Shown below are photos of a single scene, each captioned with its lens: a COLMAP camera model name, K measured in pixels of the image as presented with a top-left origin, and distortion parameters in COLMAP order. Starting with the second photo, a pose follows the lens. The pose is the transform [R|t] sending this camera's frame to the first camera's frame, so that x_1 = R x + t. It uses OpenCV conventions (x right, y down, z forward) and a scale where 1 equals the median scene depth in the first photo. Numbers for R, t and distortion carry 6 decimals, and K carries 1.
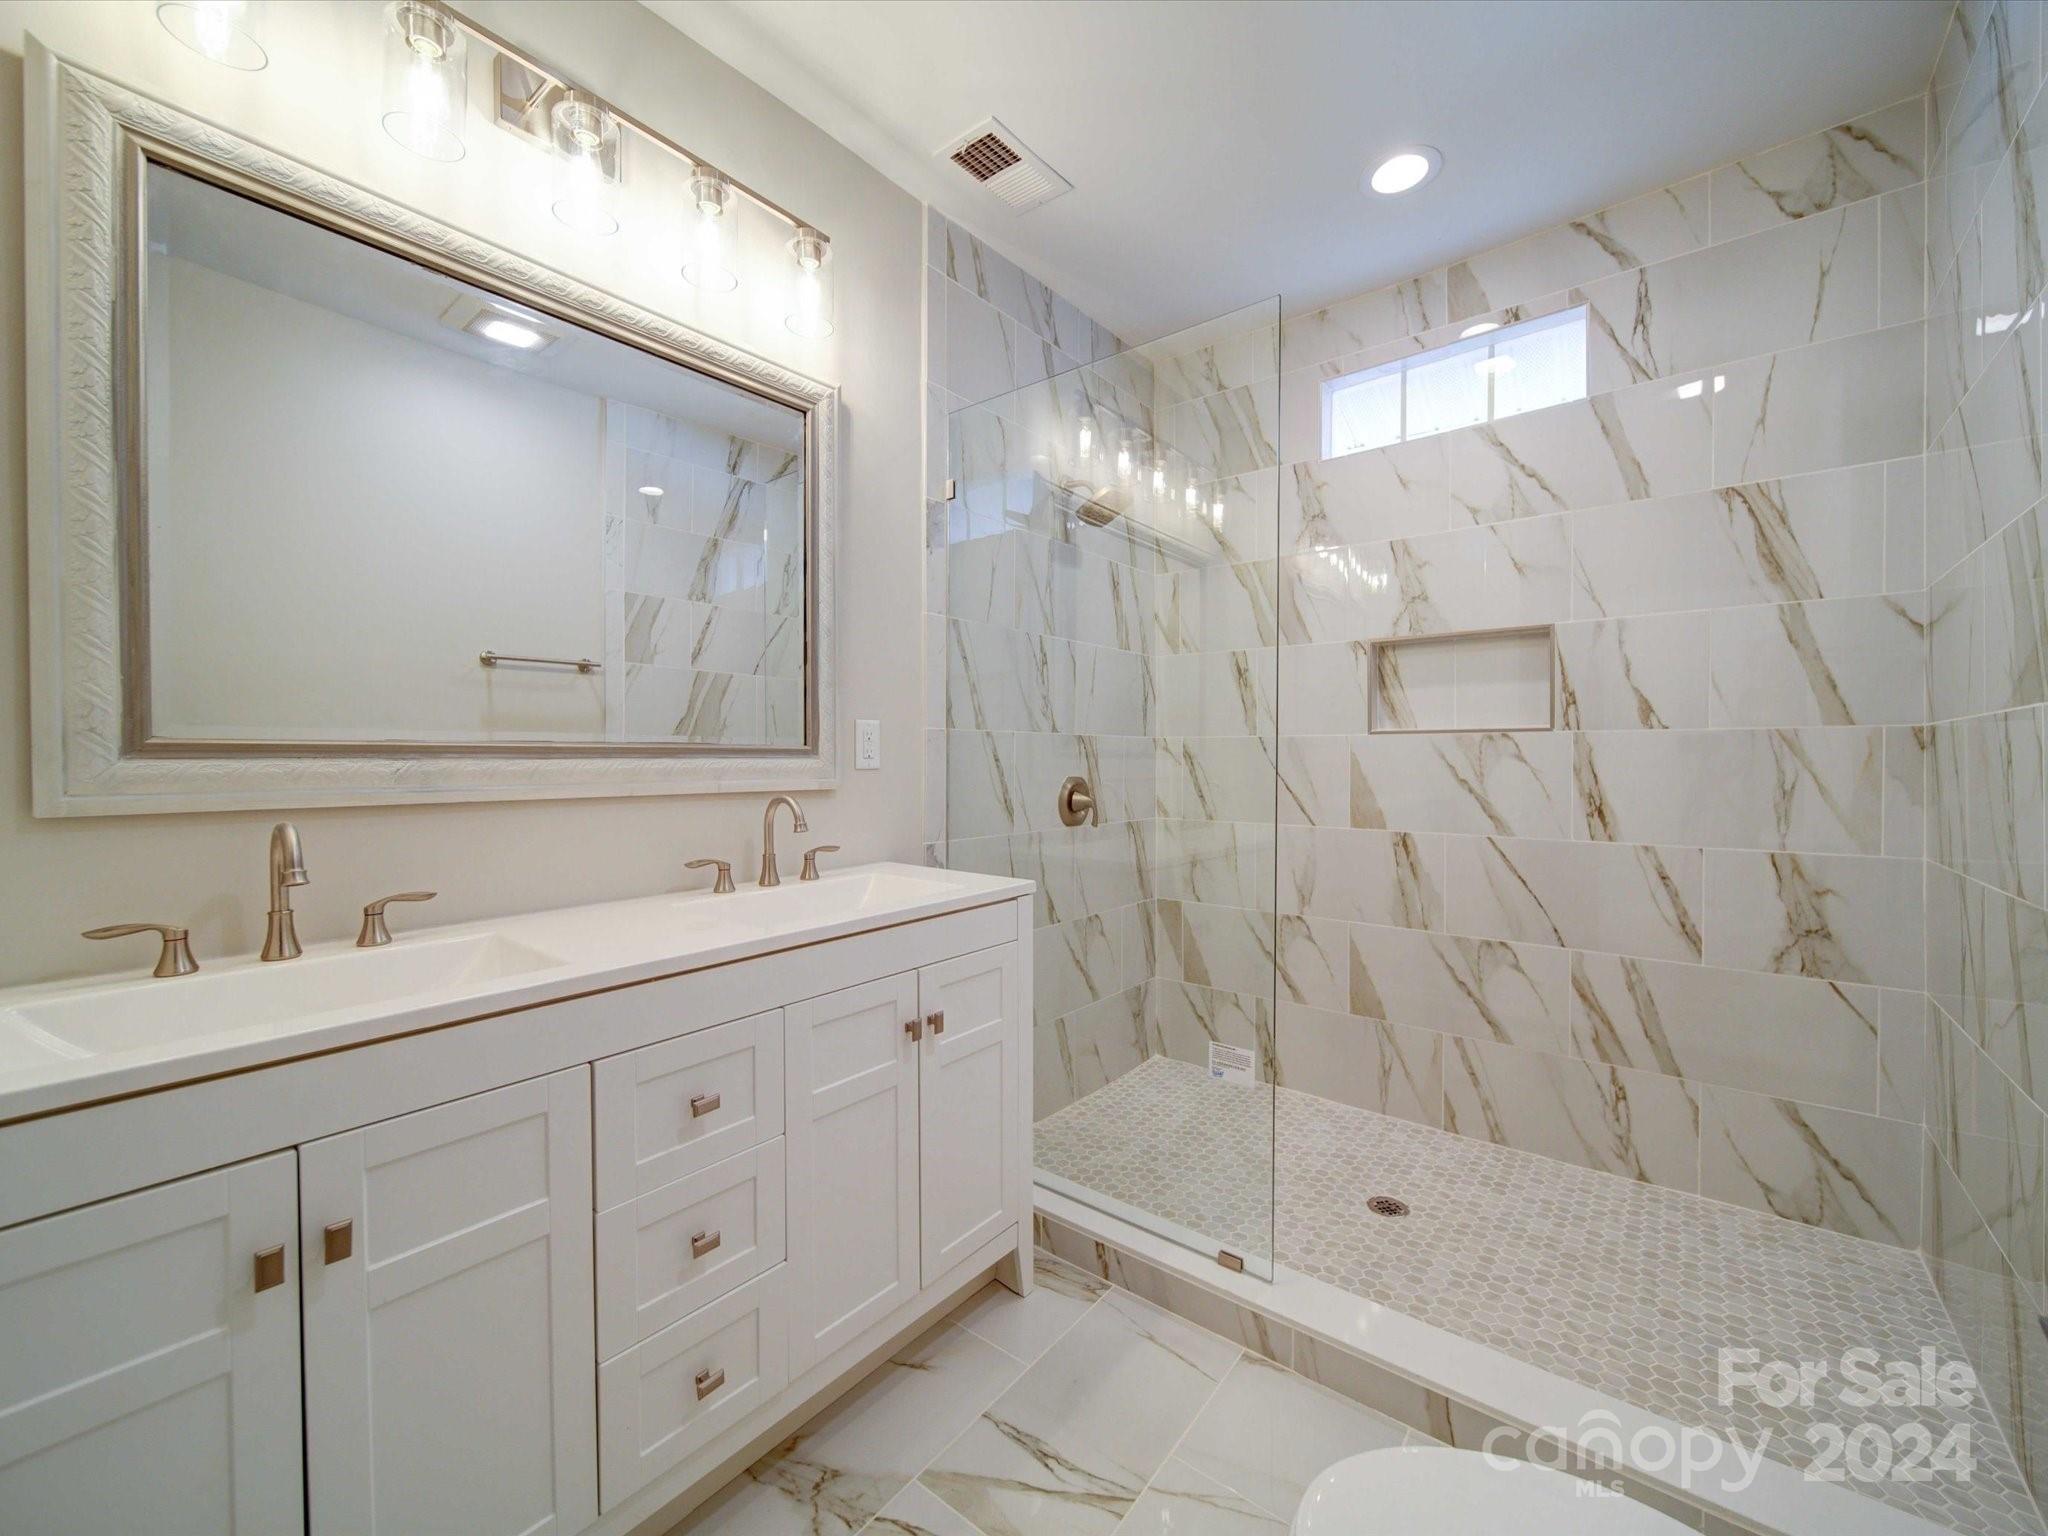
lens RADIAL K [[811.4, 0, 1032.4], [0, 811.4, 765.6], [0, 0, 1]] dist [-0.002590, -0.000515]
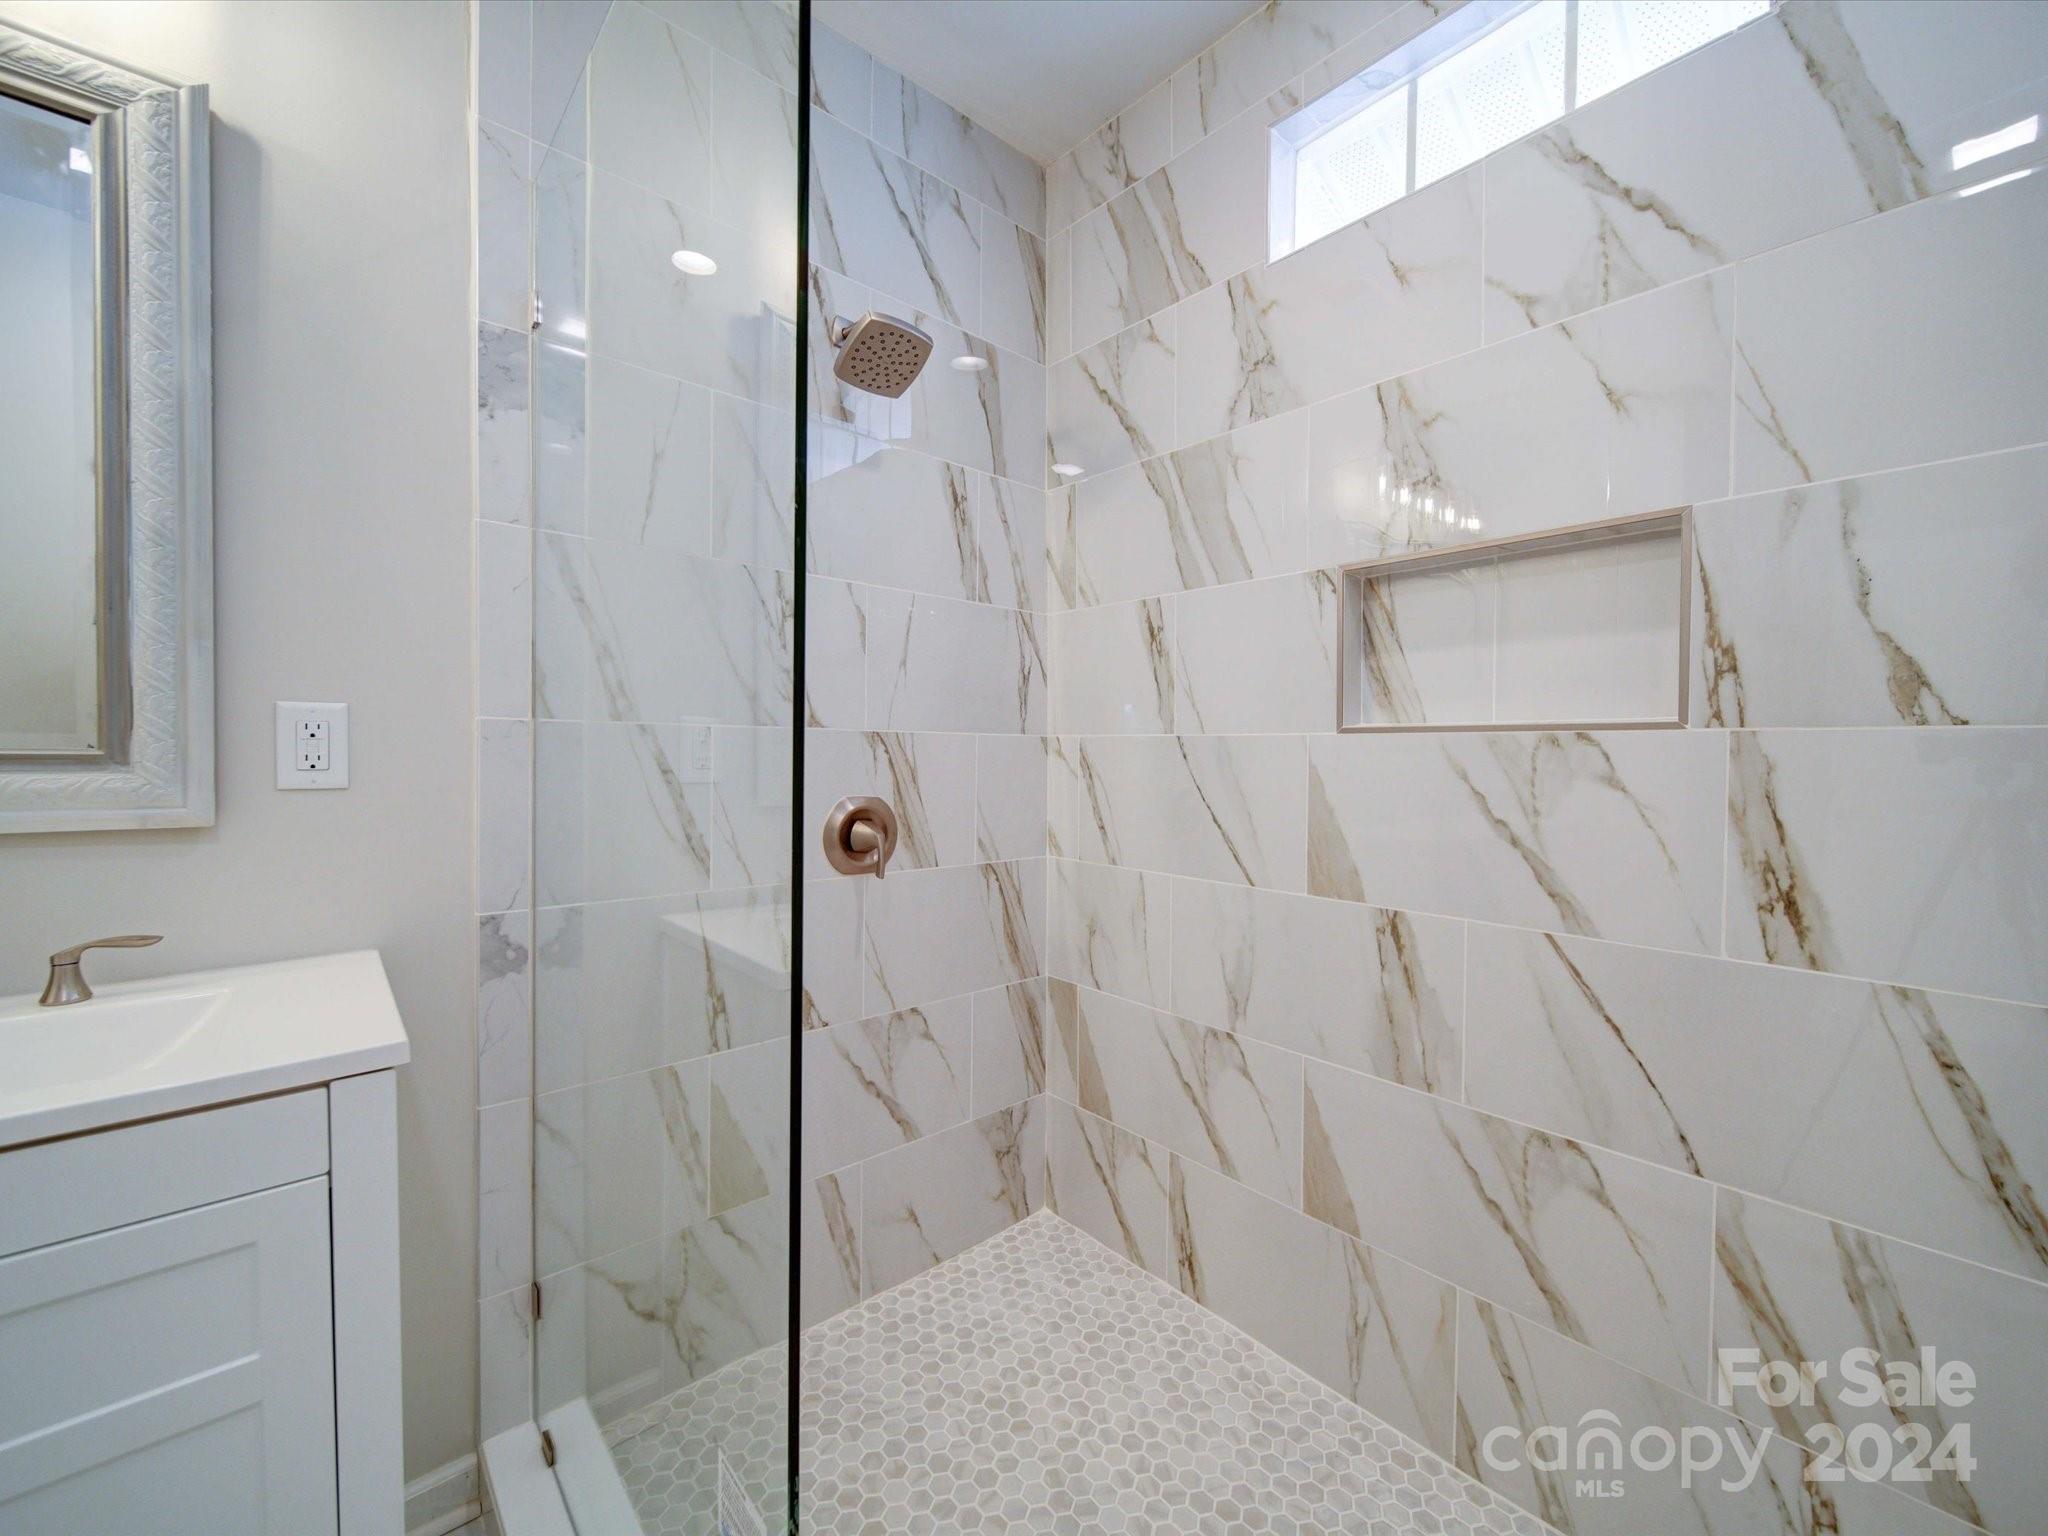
lens RADIAL K [[819.1, 0, 1028.0], [0, 819.1, 767.7], [0, 0, 1]] dist [0.000332, -0.002263]
pose [[0.987147, 0.013184, -0.159268, 0.300025], [-0.012099, 0.999897, 0.007780, -0.016568], [0.159354, -0.005753, 0.987205, 0.408932]]
